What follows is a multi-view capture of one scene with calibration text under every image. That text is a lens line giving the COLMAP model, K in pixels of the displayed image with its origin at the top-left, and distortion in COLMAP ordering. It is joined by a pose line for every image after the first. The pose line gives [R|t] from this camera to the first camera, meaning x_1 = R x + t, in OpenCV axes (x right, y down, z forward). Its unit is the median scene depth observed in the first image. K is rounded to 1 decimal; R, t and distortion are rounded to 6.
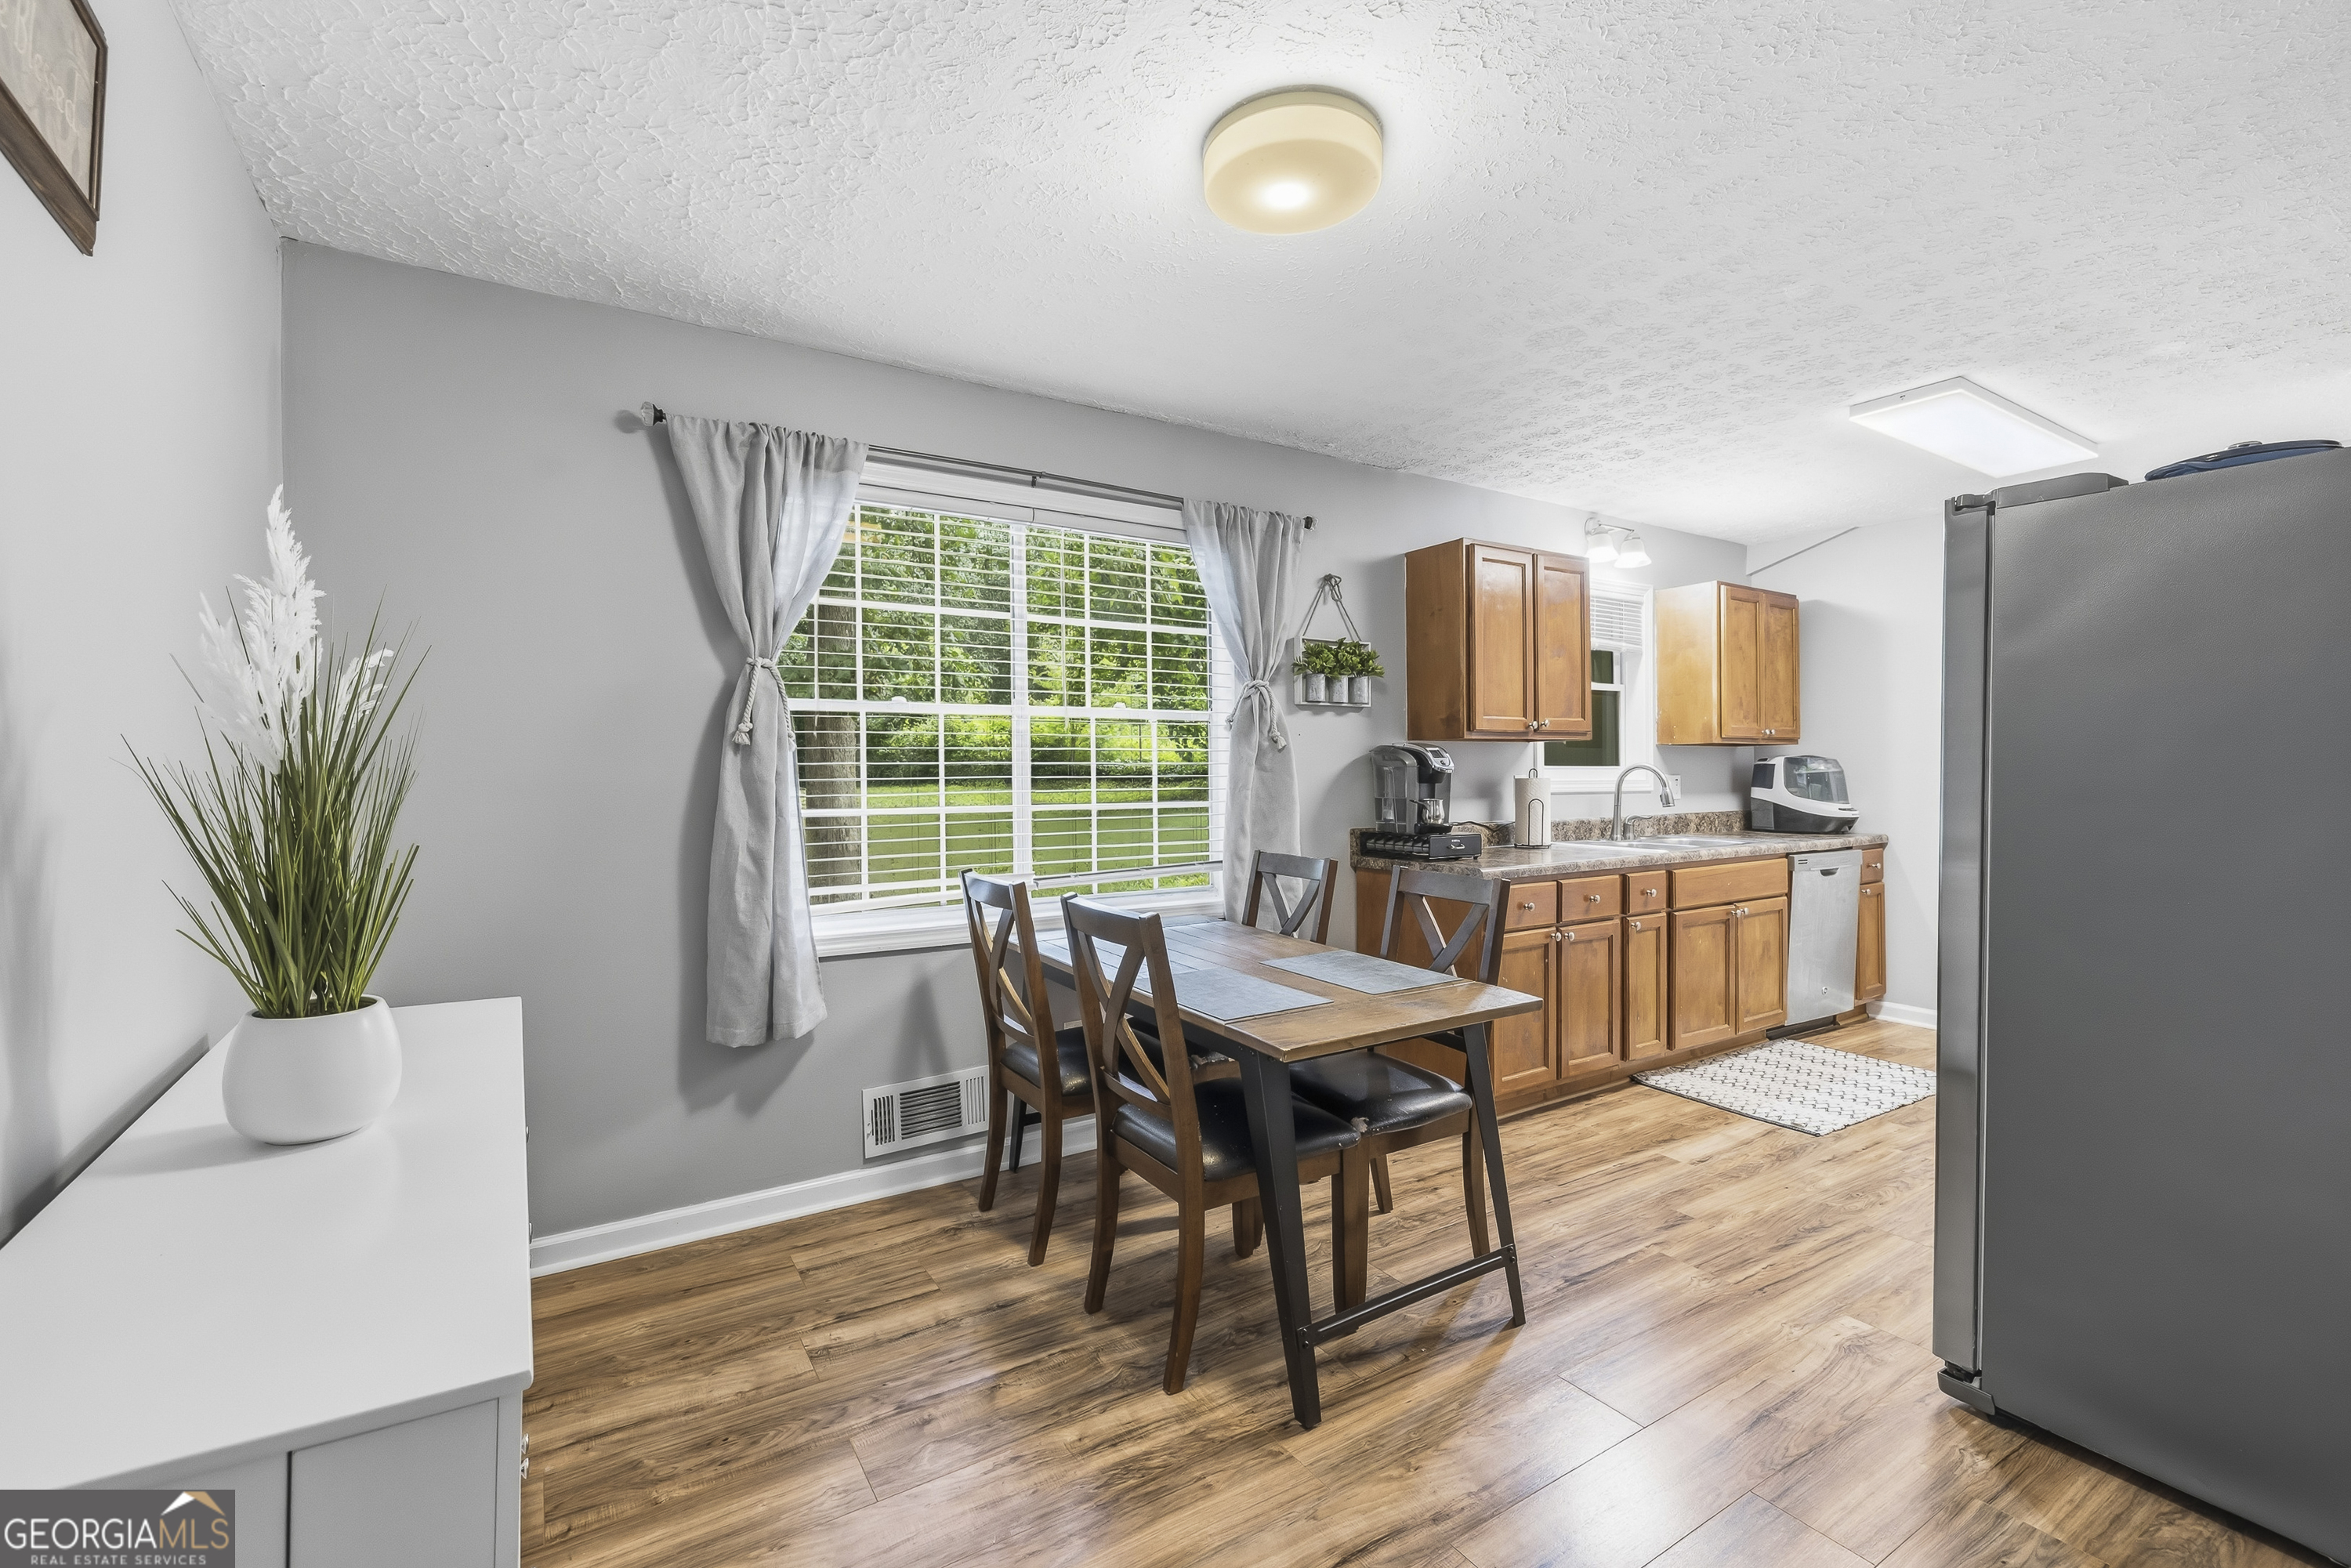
lens RADIAL K [[1002.0, 0, 1162.5], [0, 1002.0, 773.5], [0, 0, 1]] dist [0.001936, 0.000054]
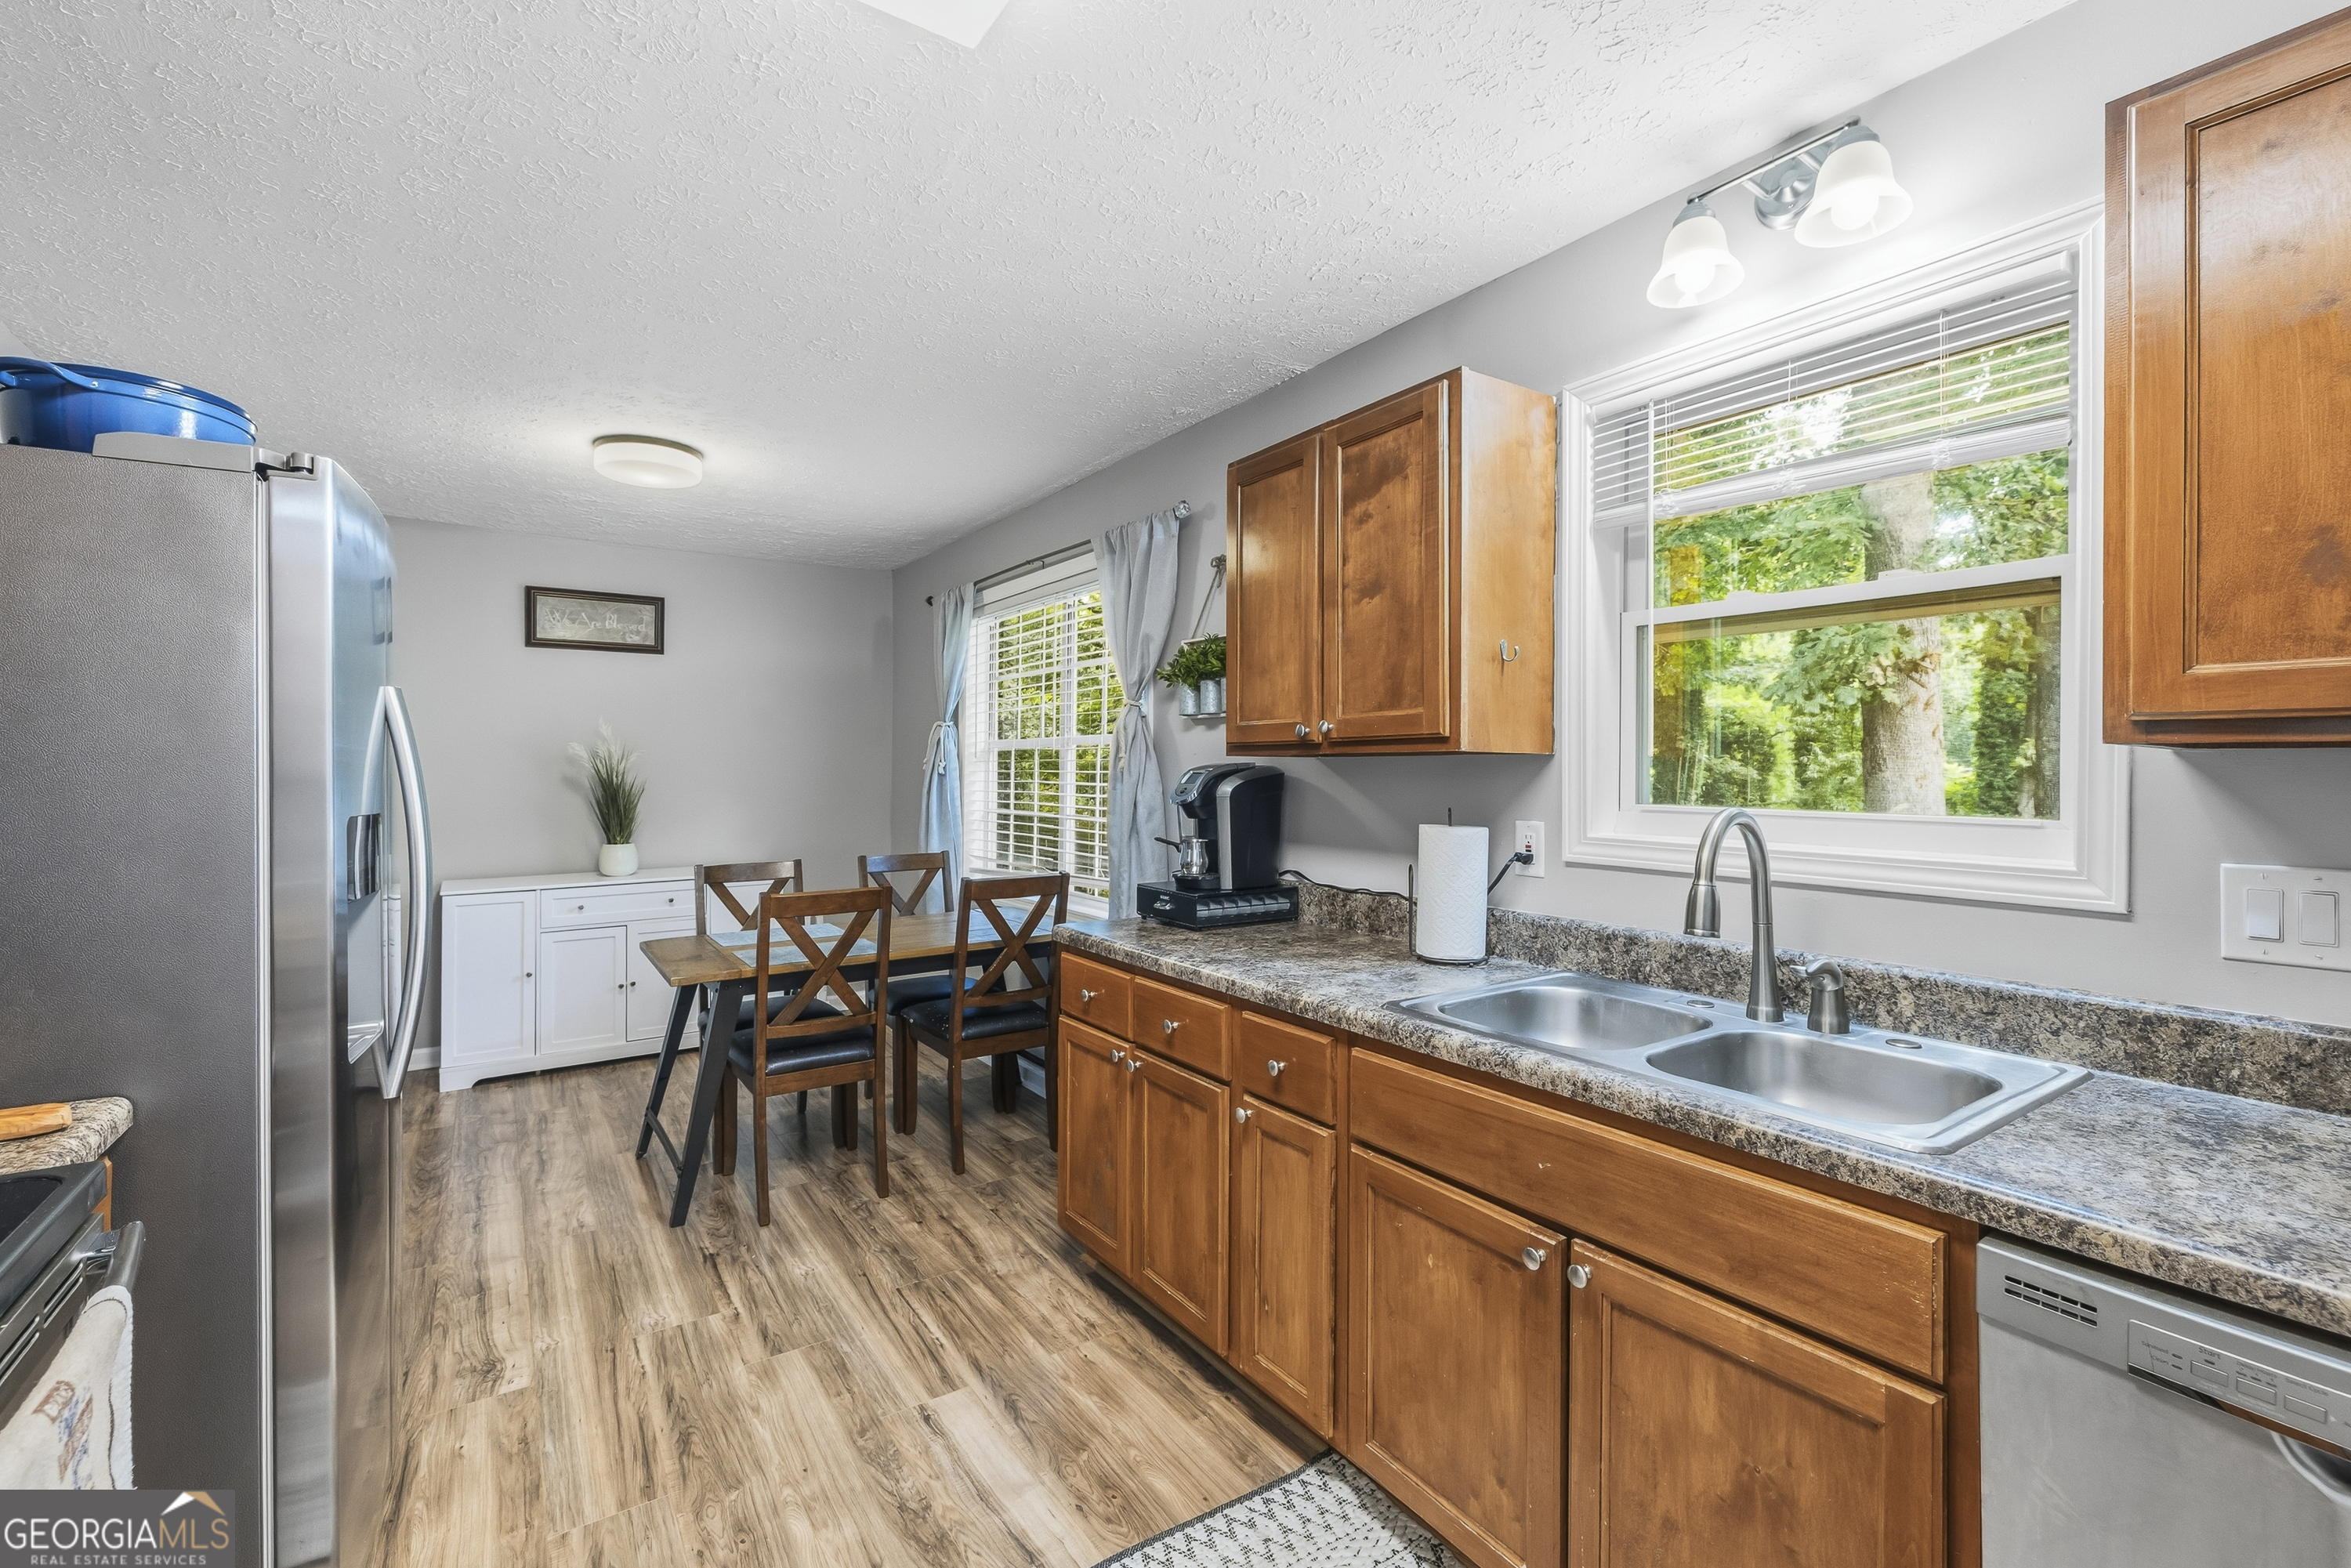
lens RADIAL K [[1022.9, 0, 1170.6], [0, 1022.9, 757.1], [0, 0, 1]] dist [-0.000282, -0.000370]
pose [[0.026892, -0.007249, -0.999612, 0.932894], [-0.006799, 0.999949, -0.007434, -0.026920], [0.999615, 0.006997, 0.026841, 0.882101]]
